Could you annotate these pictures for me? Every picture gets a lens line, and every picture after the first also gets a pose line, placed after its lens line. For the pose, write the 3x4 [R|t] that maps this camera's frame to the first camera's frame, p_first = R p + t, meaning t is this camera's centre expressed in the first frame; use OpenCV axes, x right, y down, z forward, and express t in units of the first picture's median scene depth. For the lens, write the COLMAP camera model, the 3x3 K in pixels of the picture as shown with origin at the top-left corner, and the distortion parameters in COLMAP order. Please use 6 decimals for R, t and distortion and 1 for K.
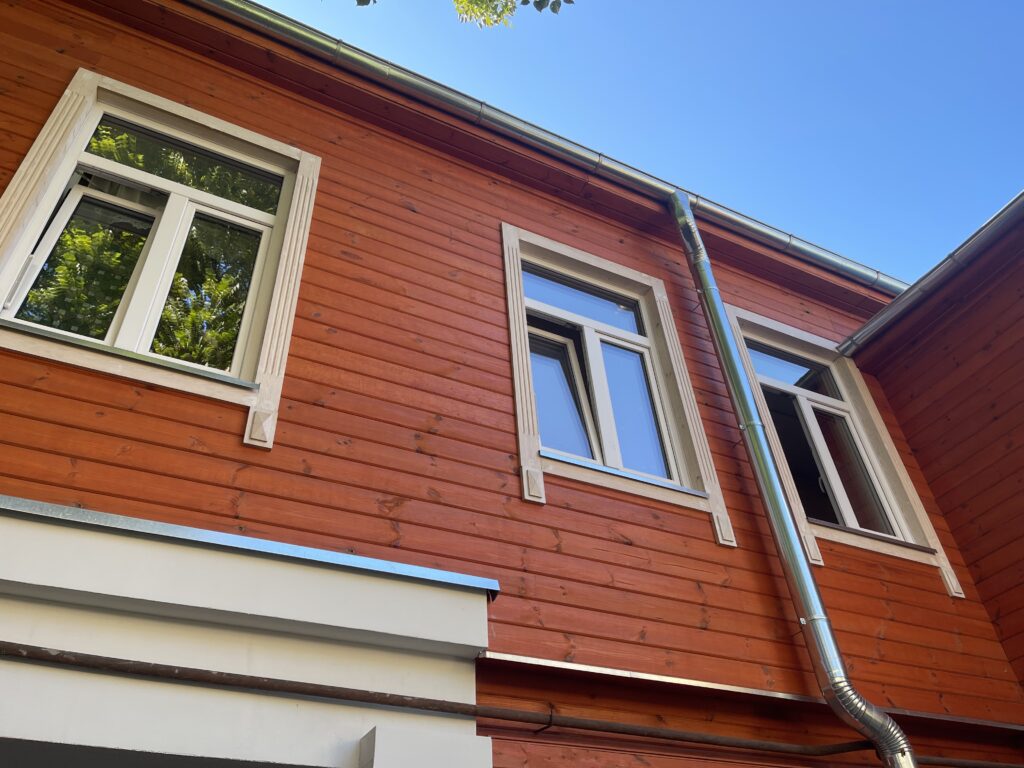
lens RADIAL K [[770.4, 0, 512.0], [0, 770.4, 384.0], [0, 0, 1]] dist [0.082373, -0.108947]
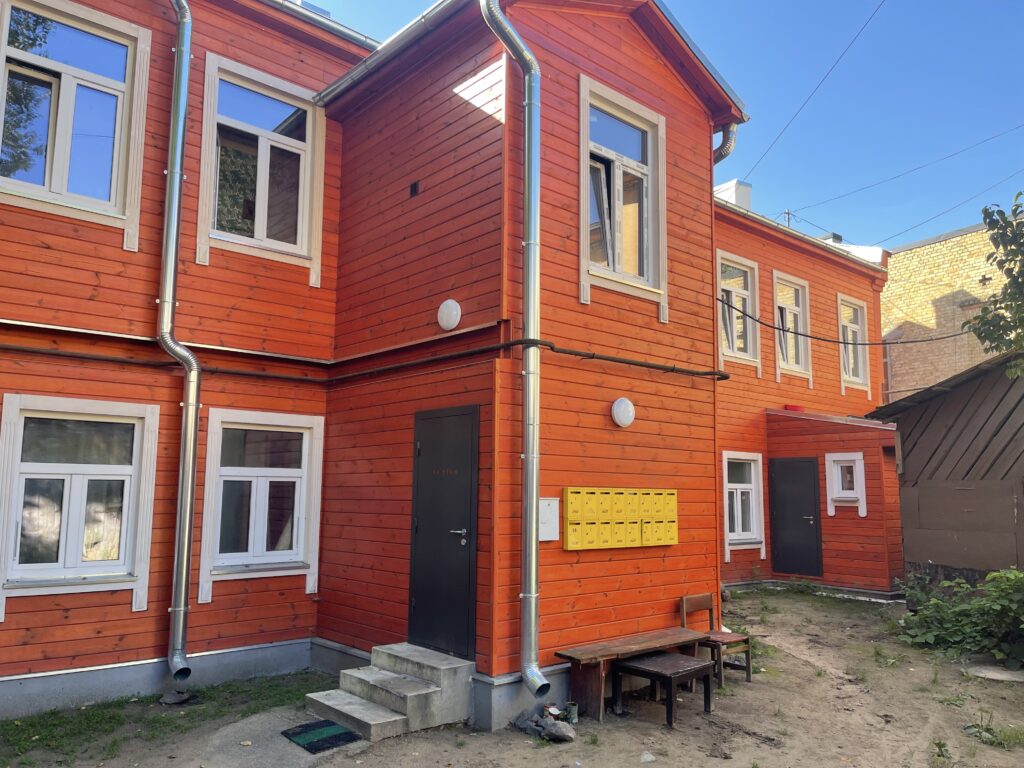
lens RADIAL K [[770.4, 0, 512.0], [0, 770.4, 384.0], [0, 0, 1]] dist [0.082373, -0.108947]
pose [[0.964192, 0.094772, 0.247693, 0.667631], [-0.211663, 0.837721, 0.503411, -0.560317], [-0.159788, -0.537812, 0.827784, -0.660649]]
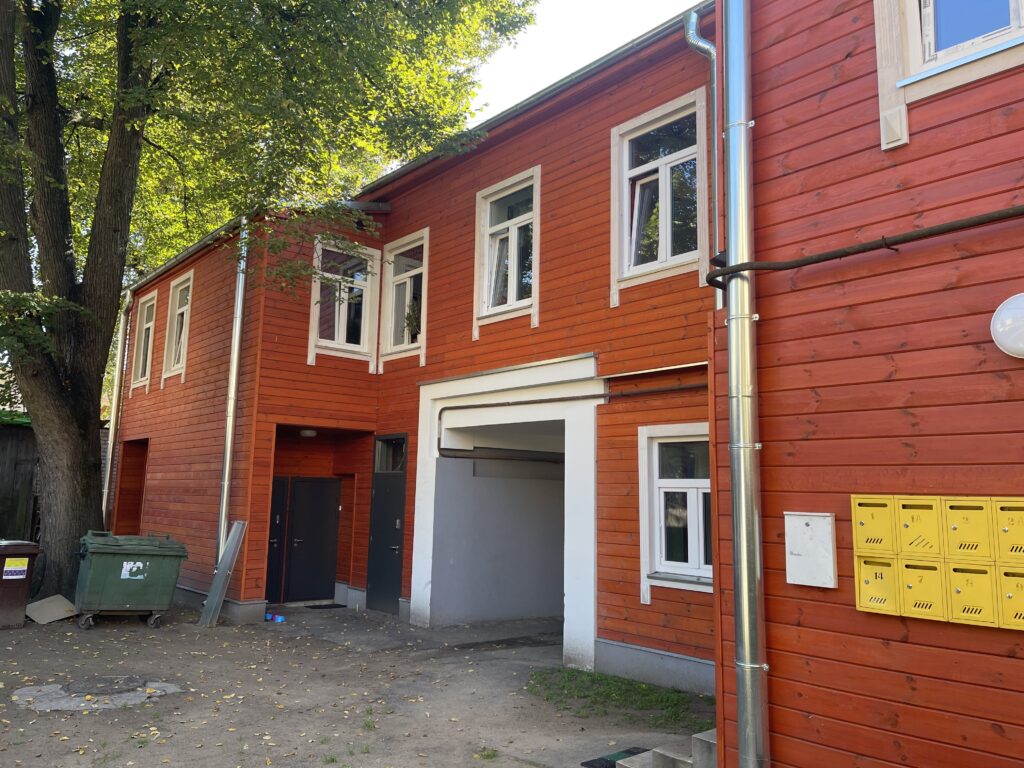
lens RADIAL K [[770.4, 0, 512.0], [0, 770.4, 384.0], [0, 0, 1]] dist [0.082373, -0.108947]
pose [[0.255879, -0.085459, -0.962924, 1.887619], [0.601205, 0.794091, 0.089283, -0.048033], [0.757020, -0.601761, 0.254569, 0.039090]]
